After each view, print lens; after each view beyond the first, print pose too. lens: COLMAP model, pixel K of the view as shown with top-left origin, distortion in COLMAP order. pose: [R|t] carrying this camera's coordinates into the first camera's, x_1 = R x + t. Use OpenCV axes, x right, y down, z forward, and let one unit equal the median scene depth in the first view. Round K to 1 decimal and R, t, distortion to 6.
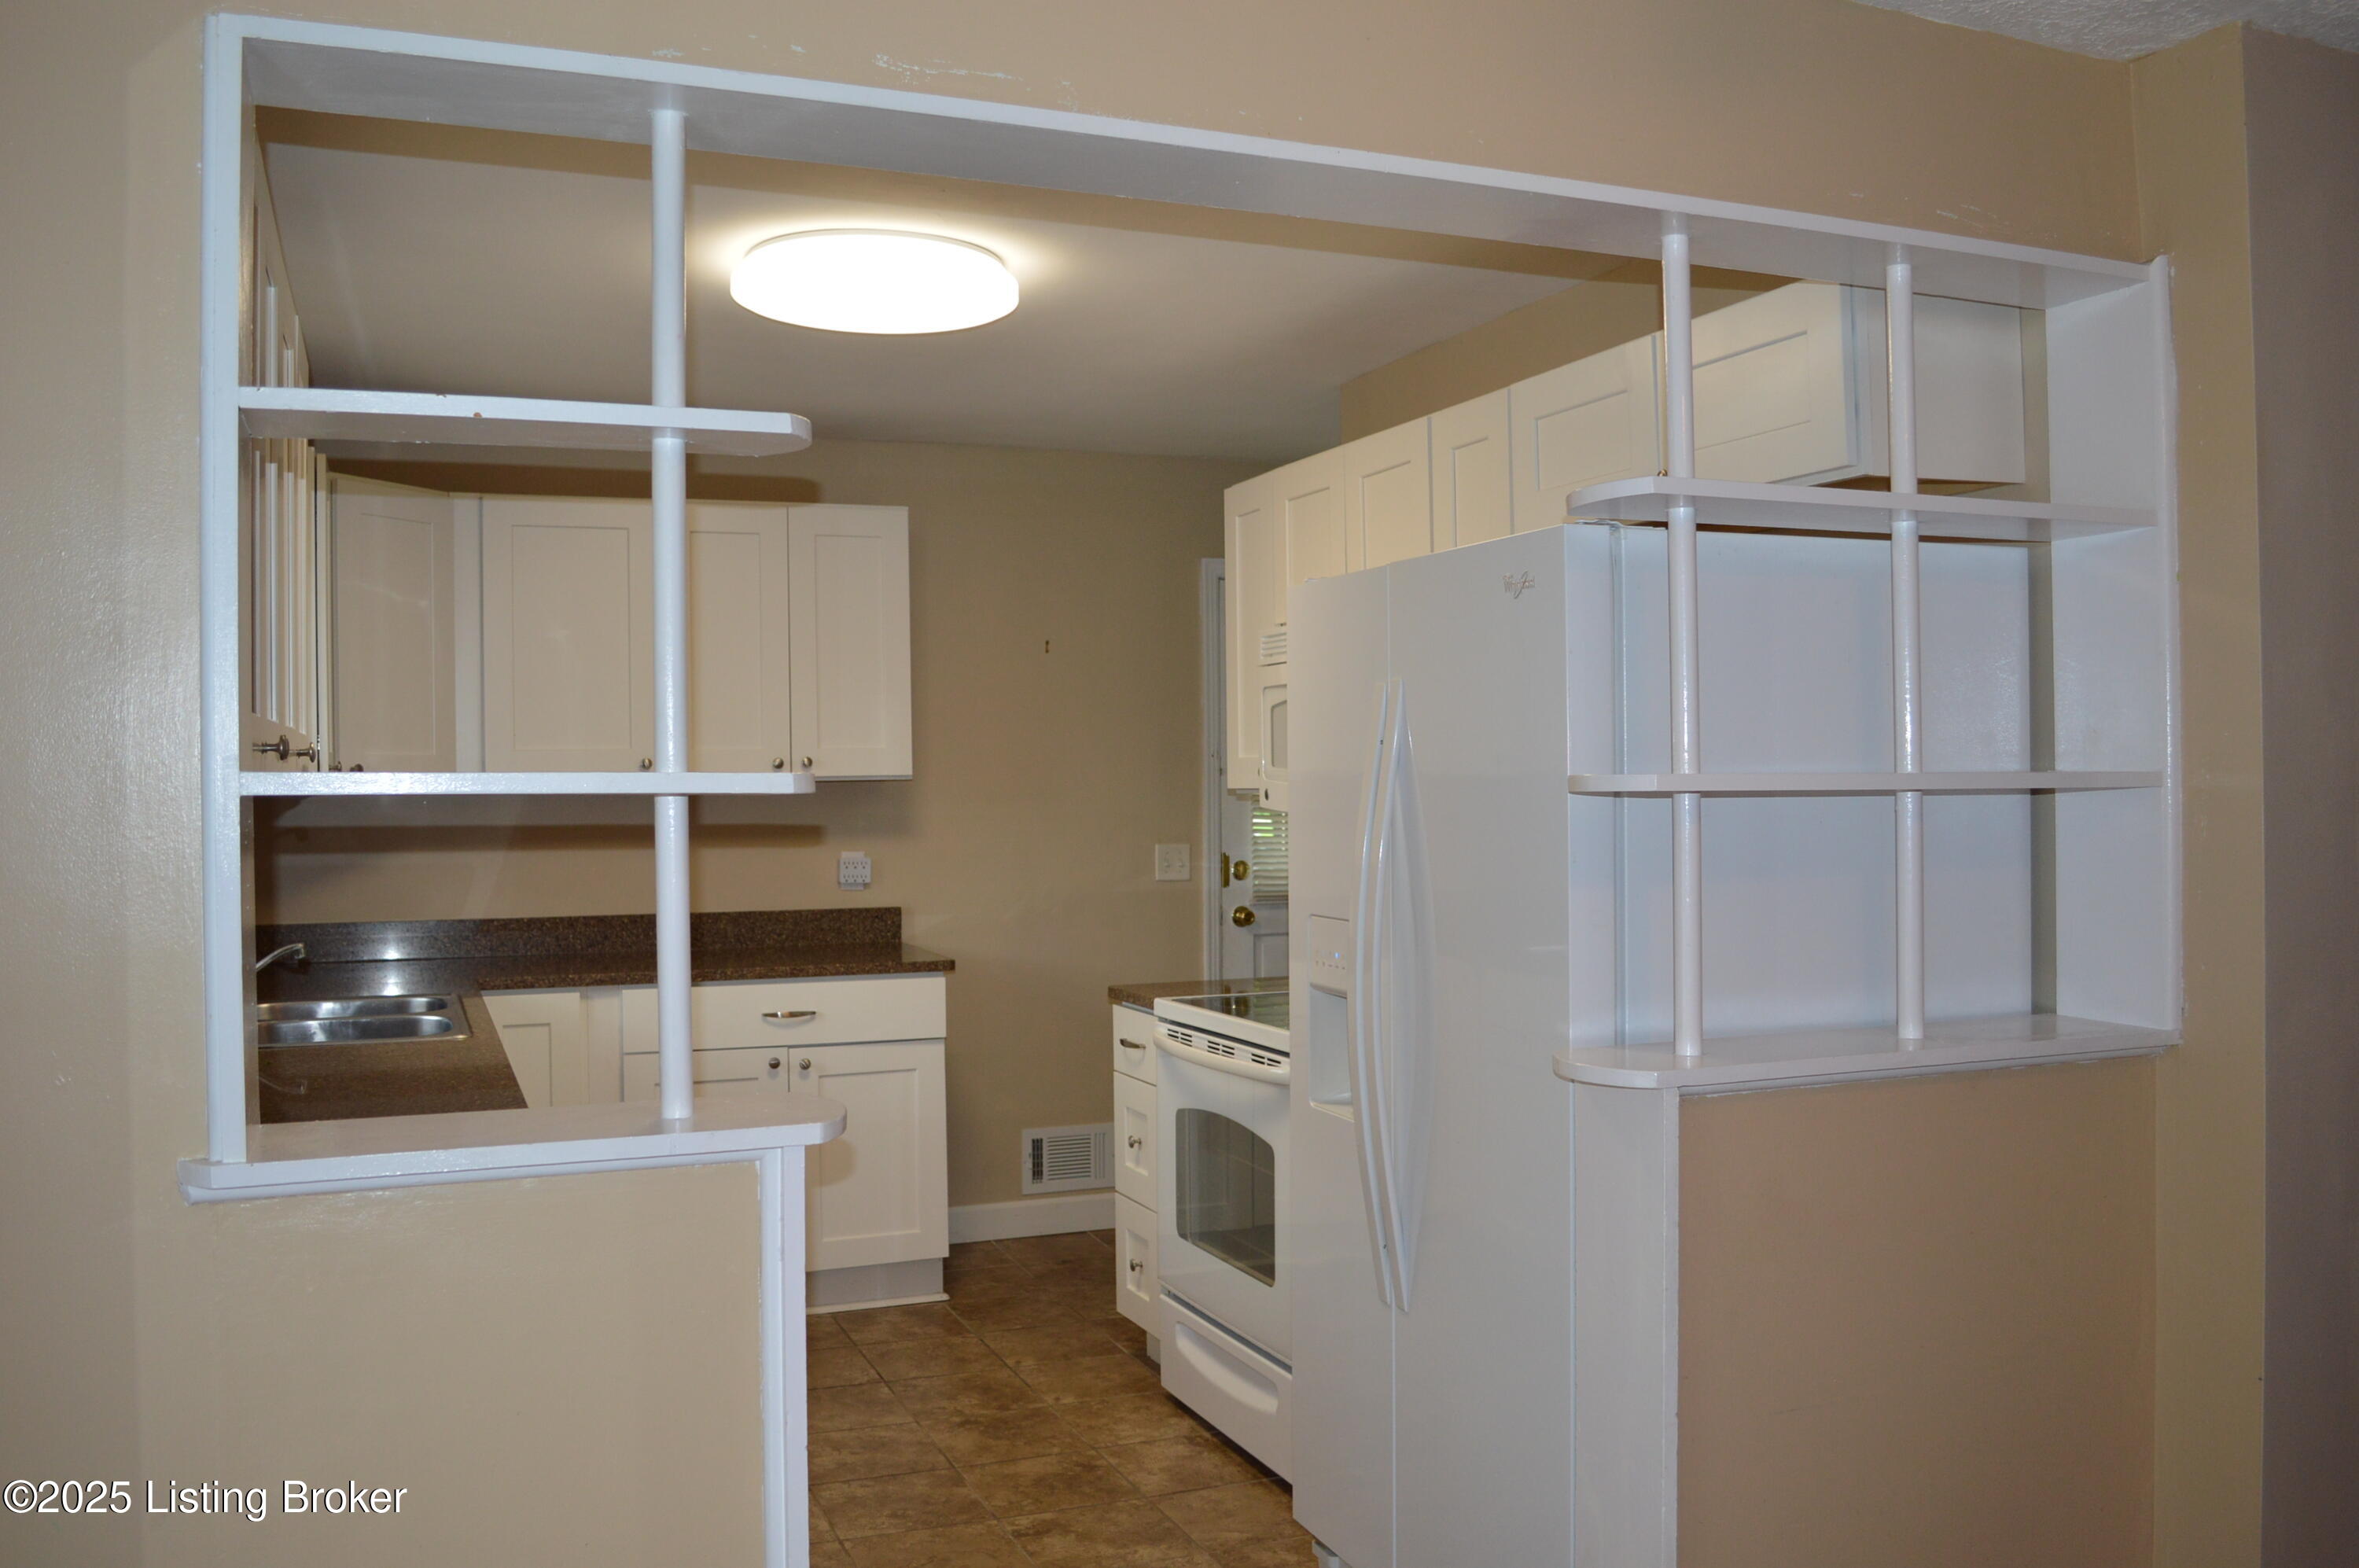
lens RADIAL K [[1986.4, 0, 1177.4], [0, 1986.4, 782.0], [0, 0, 1]] dist [-0.064037, -0.002157]
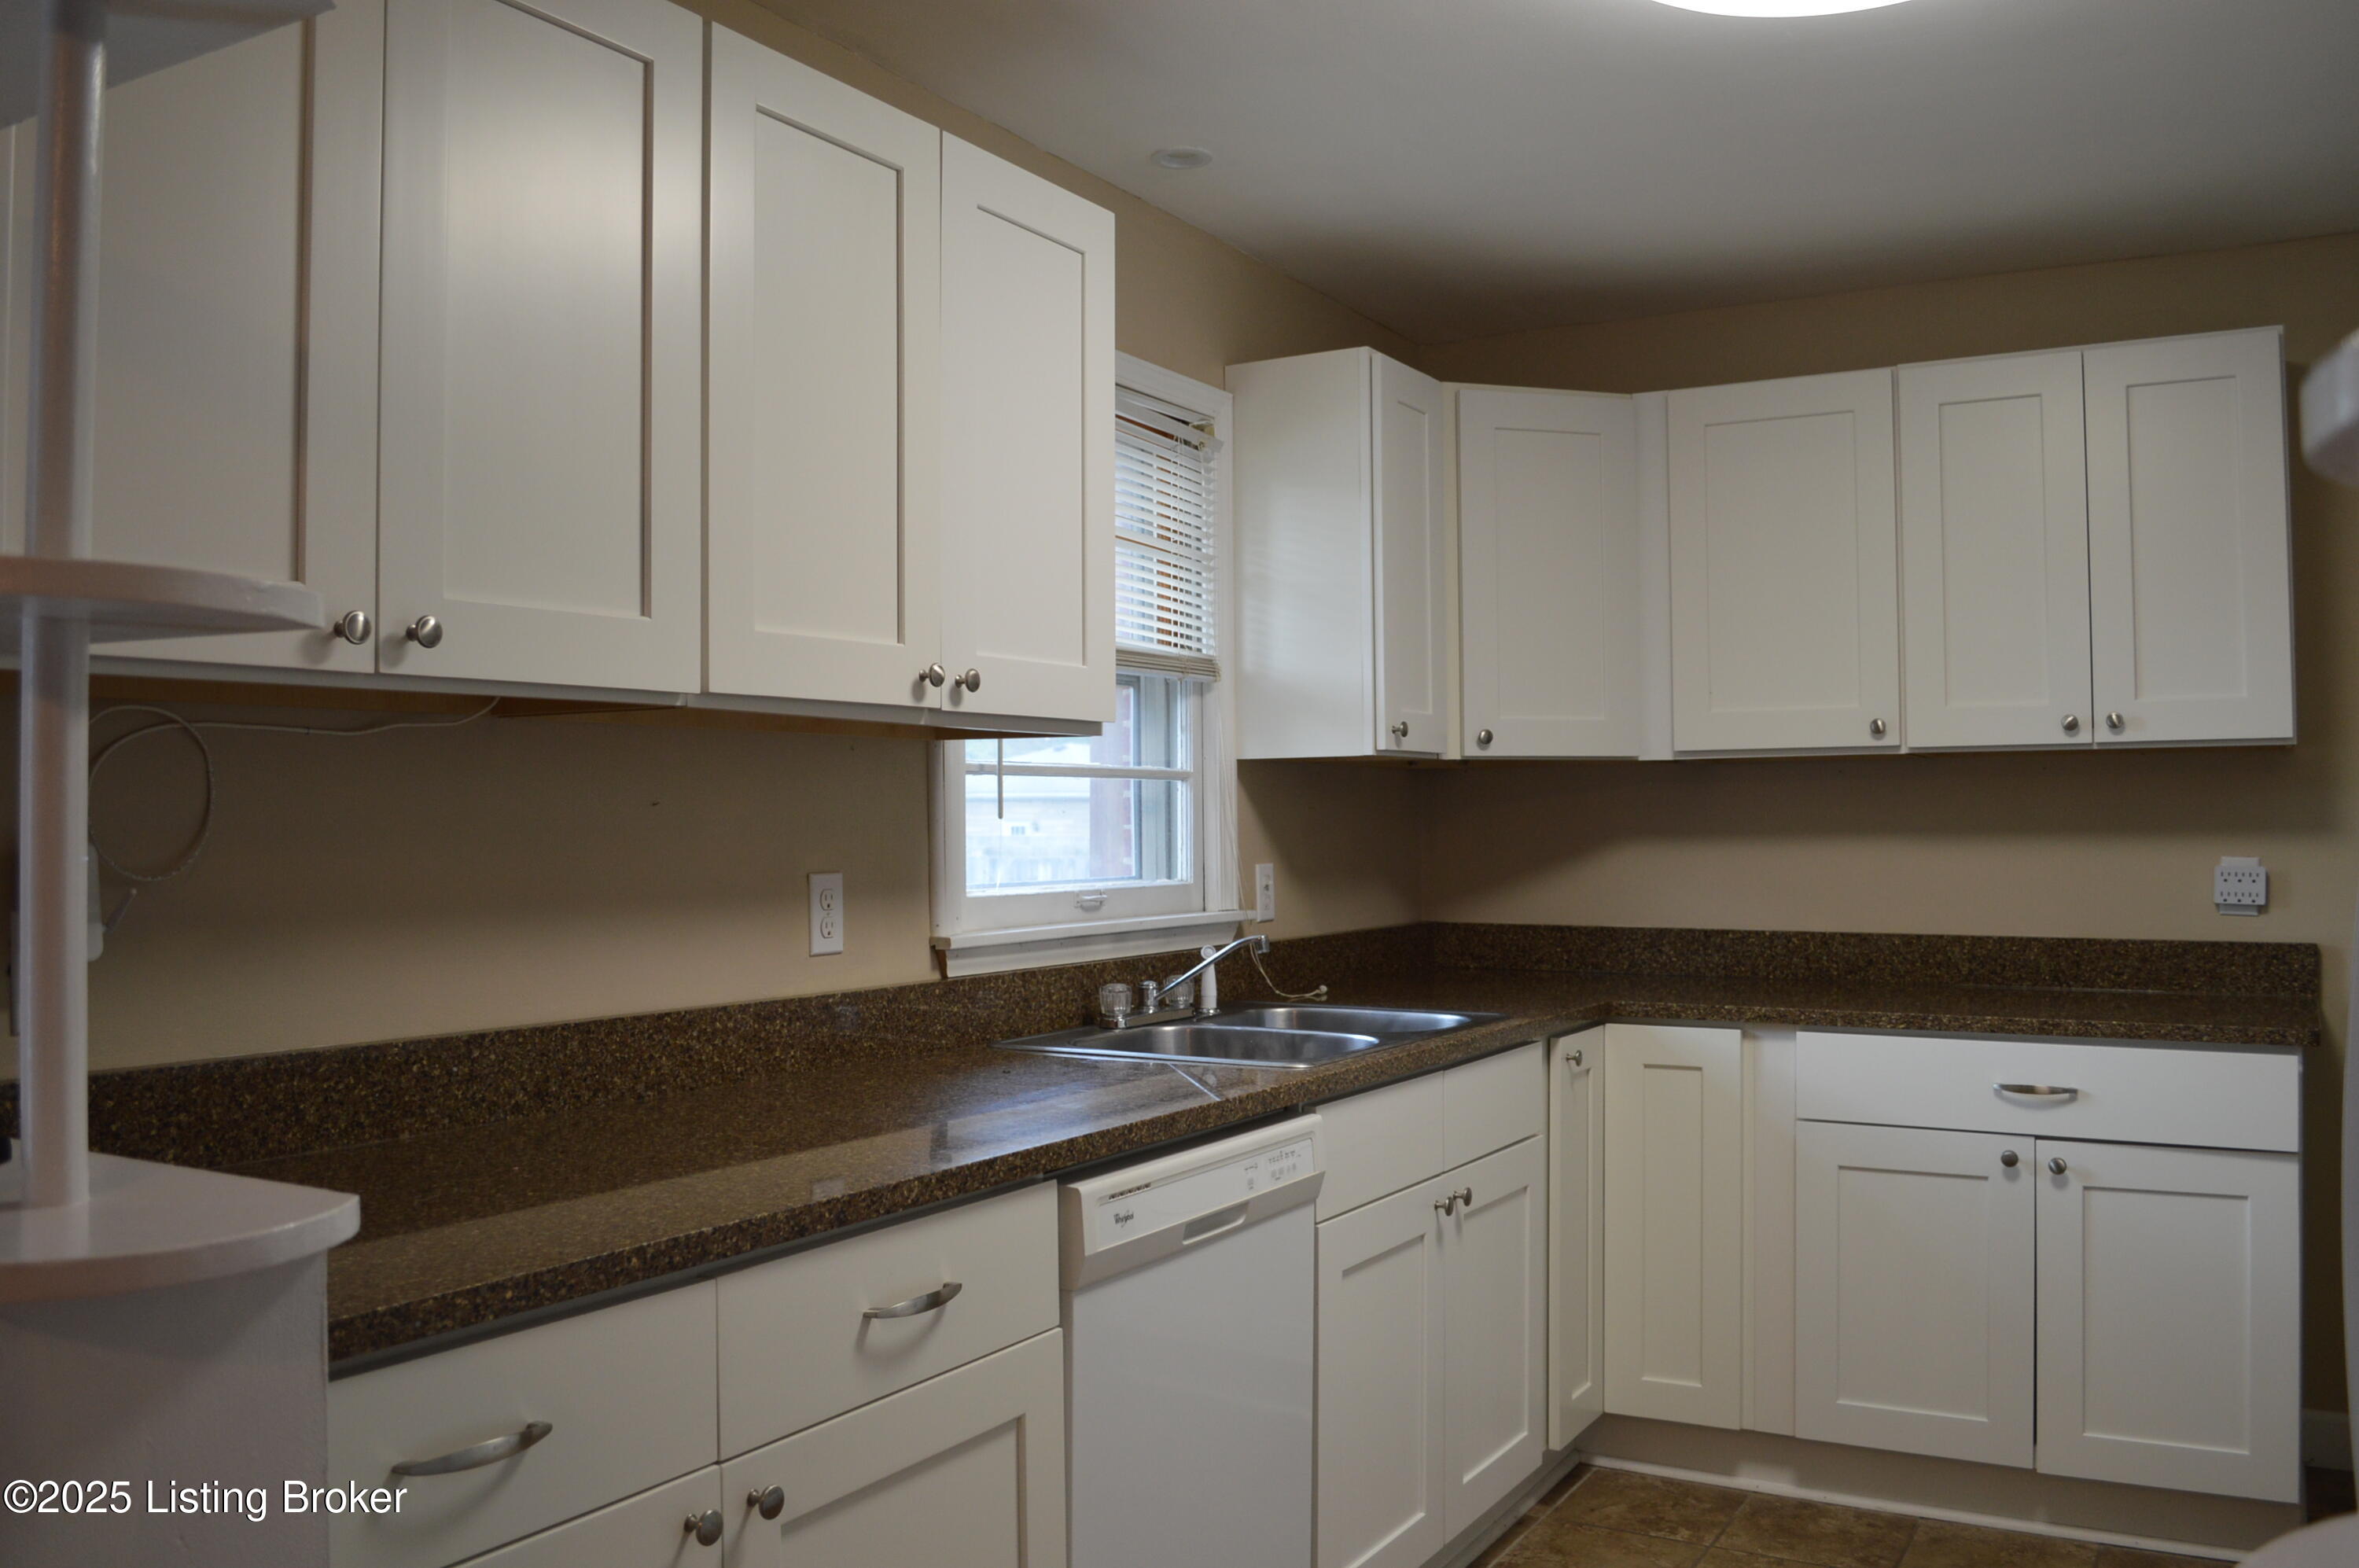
lens RADIAL K [[1986.4, 0, 1185.0], [0, 1986.4, 785.0], [0, 0, 1]] dist [-0.064037, -0.002157]
pose [[0.630837, -0.002795, -0.775910, 0.130850], [-0.003528, 0.999973, -0.006470, 0.016918], [0.775907, 0.006819, 0.630810, 0.324242]]
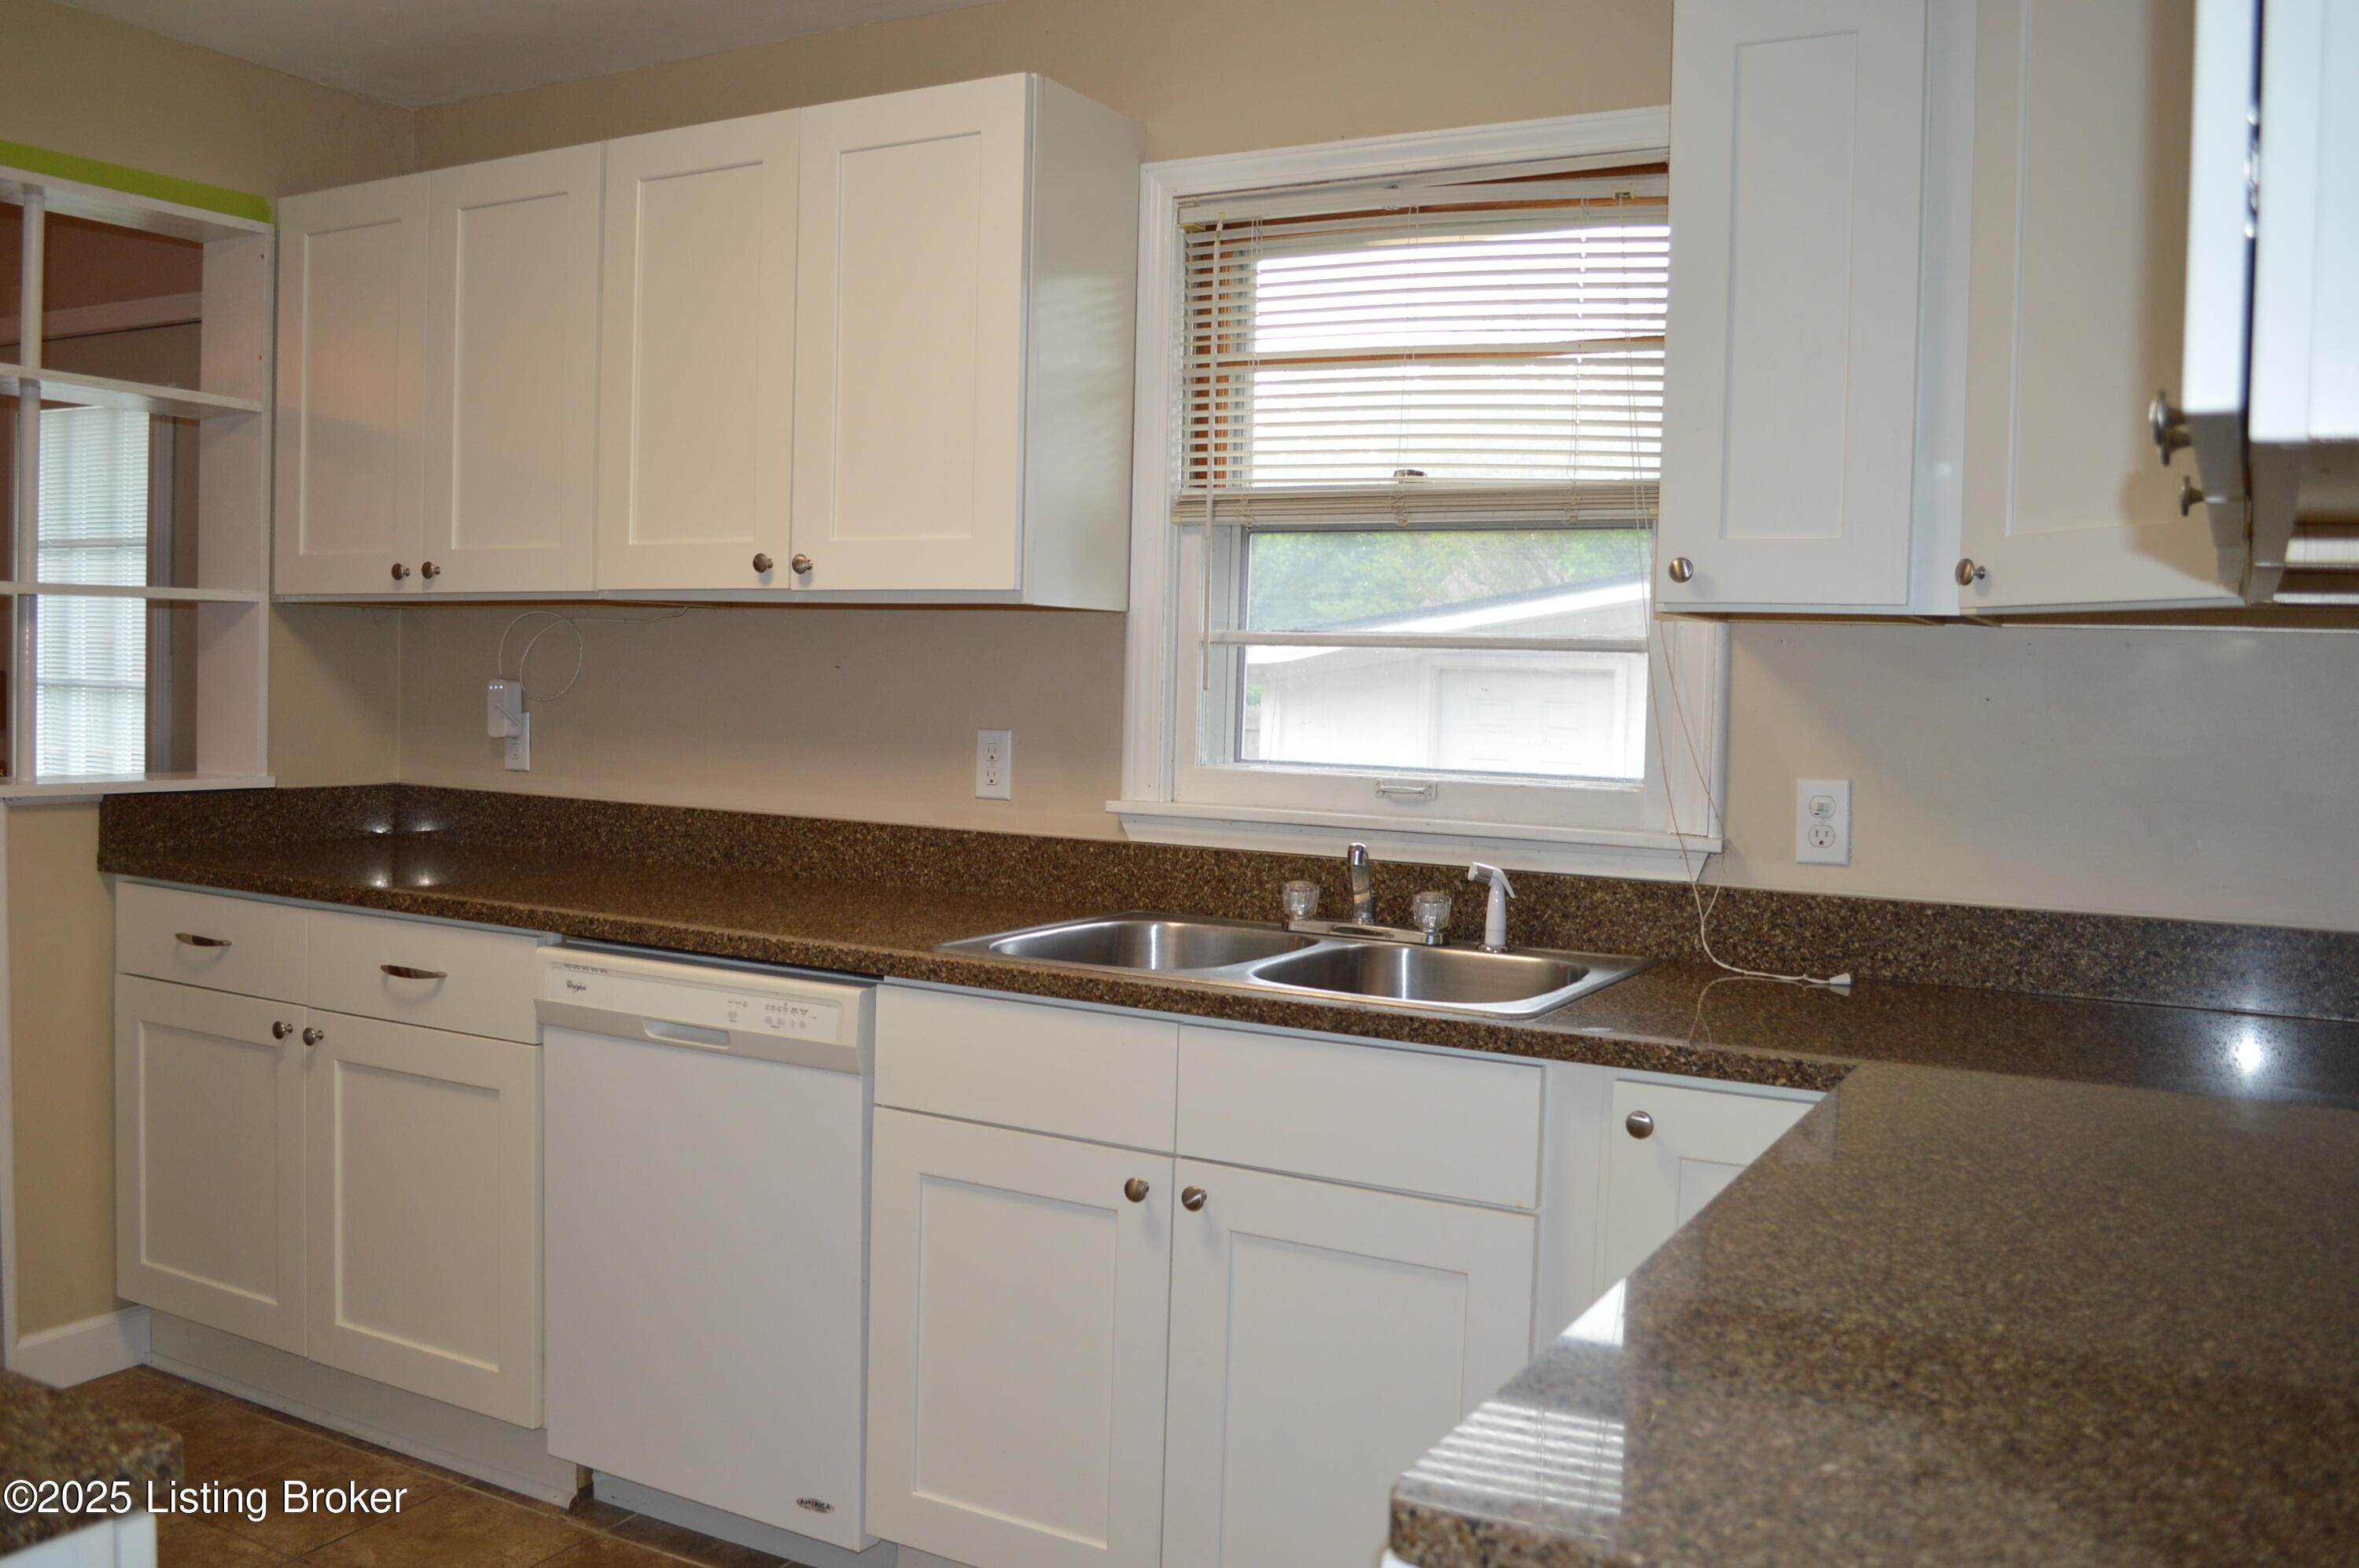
lens RADIAL K [[1986.4, 0, 1182.8], [0, 1986.4, 788.6], [0, 0, 1]] dist [-0.064037, -0.002157]
pose [[-0.774000, 0.027496, -0.632589, -0.049571], [-0.016509, 0.997841, 0.063573, 0.014593], [0.632971, 0.059649, -0.771874, 1.453317]]
